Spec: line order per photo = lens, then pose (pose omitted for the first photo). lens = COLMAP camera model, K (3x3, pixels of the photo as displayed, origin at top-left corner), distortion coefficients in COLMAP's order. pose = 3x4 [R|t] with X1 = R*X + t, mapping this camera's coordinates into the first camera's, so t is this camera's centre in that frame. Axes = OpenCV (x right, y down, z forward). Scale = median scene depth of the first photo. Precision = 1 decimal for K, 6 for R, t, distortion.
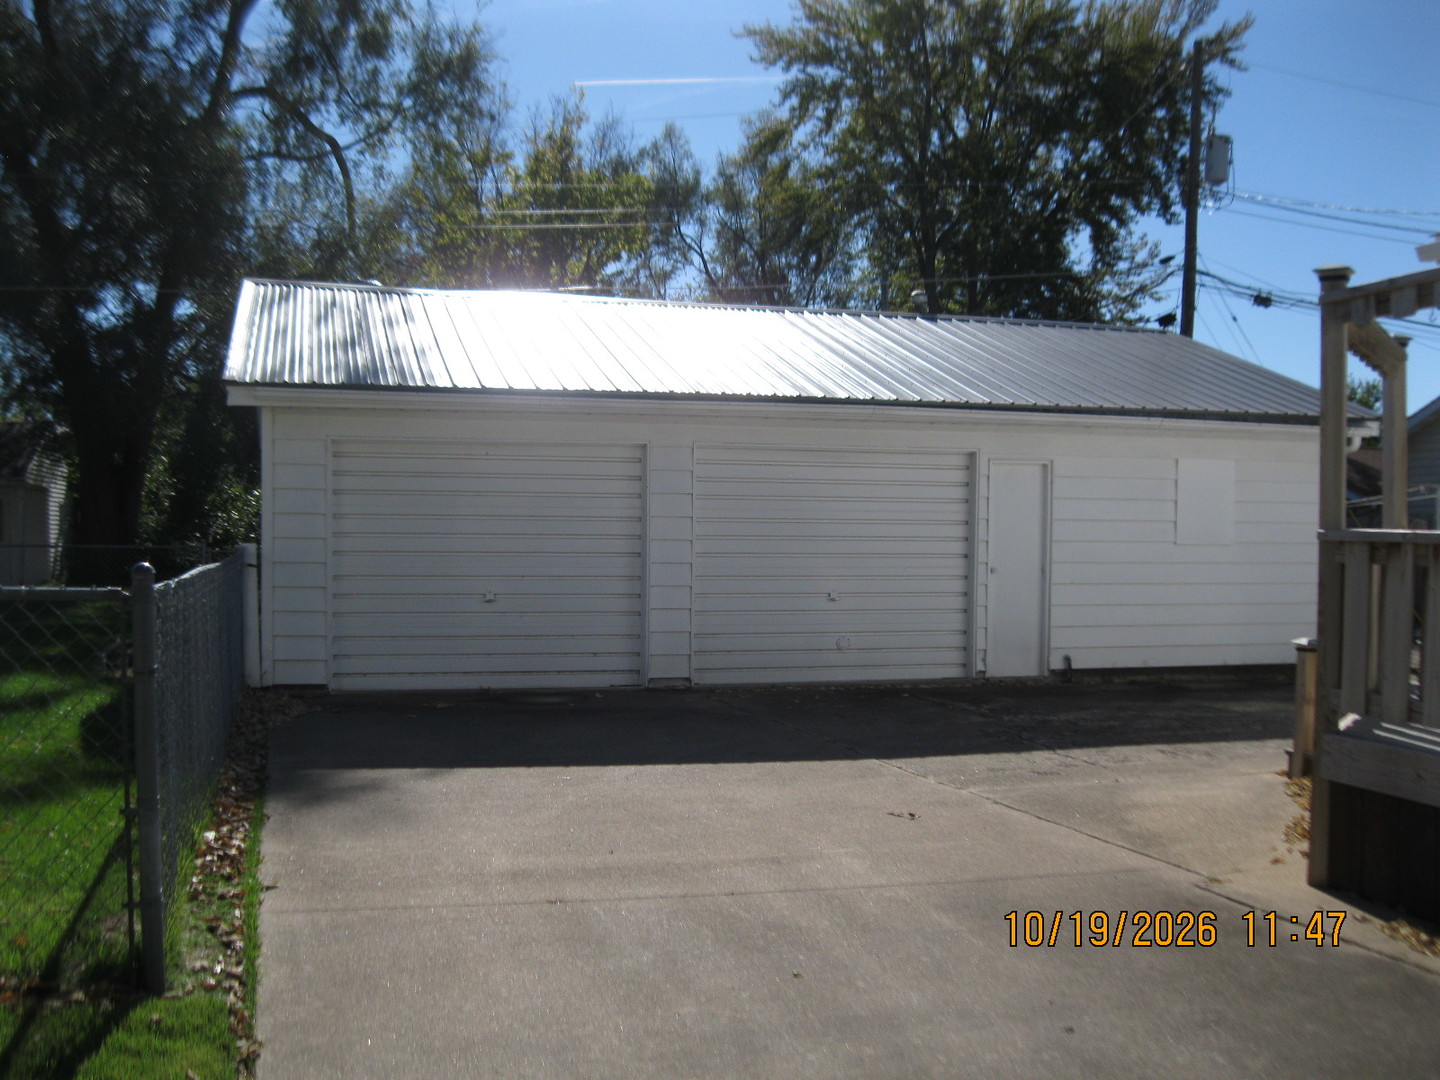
lens RADIAL K [[1458.1, 0, 720.1], [0, 1458.1, 544.9], [0, 0, 1]] dist [-0.061382, 0.000000]
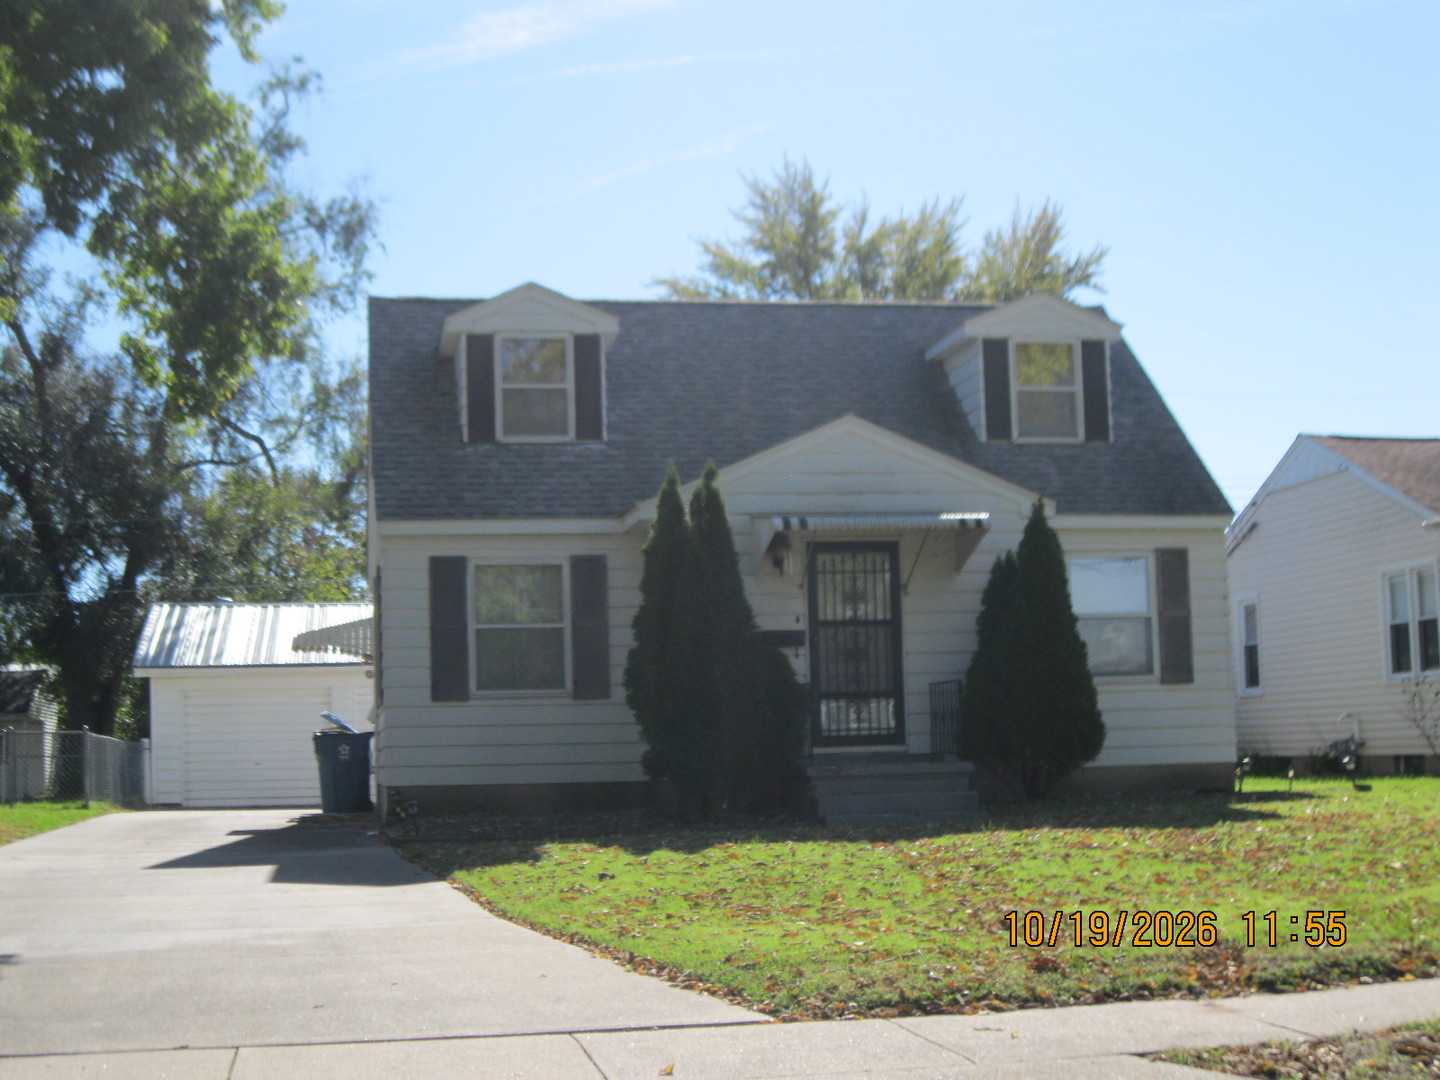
lens RADIAL K [[2212.6, 0, 720.3], [0, 2212.6, 538.8], [0, 0, 1]] dist [0.009163, 0.000000]
pose [[0.990733, -0.044661, -0.128270, 0.403249], [0.029727, 0.992797, -0.116066, 0.047087], [0.132529, 0.111177, 0.984924, -0.908825]]
